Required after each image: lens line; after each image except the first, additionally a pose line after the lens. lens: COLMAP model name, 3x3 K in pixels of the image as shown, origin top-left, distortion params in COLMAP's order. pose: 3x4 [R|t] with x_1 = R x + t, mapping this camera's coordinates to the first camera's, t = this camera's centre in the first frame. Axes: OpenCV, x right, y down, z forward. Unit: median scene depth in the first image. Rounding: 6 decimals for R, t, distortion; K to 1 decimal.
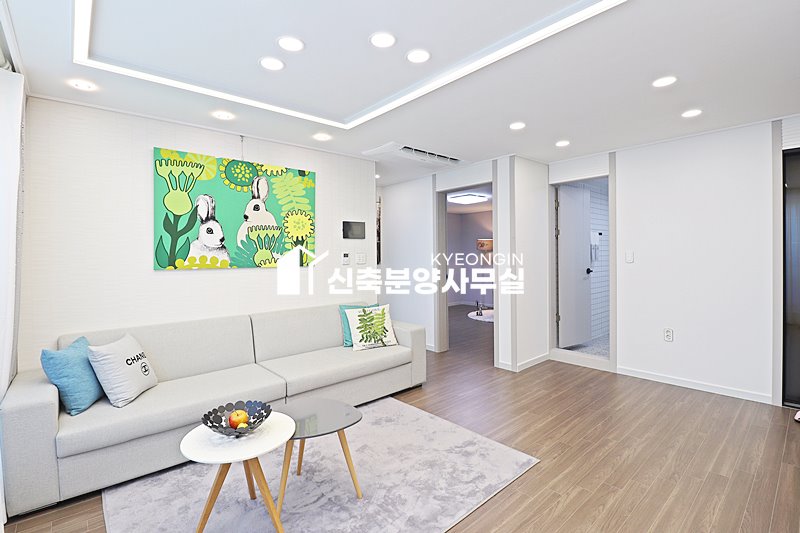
lens RADIAL K [[381.1, 0, 402.6], [0, 381.1, 260.2], [0, 0, 1]] dist [-0.004409, -0.001229]
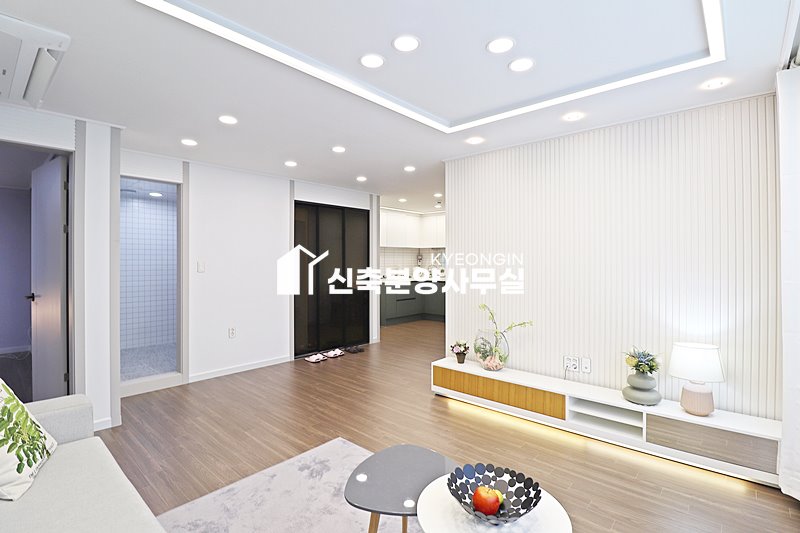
lens RADIAL K [[381.1, 0, 402.6], [0, 381.1, 260.2], [0, 0, 1]] dist [-0.004409, -0.001229]
pose [[-0.114288, 0.017022, 0.993302, -0.759889], [0.018535, 0.999716, -0.014999, -0.000814], [-0.993275, 0.016697, -0.114571, 0.841273]]
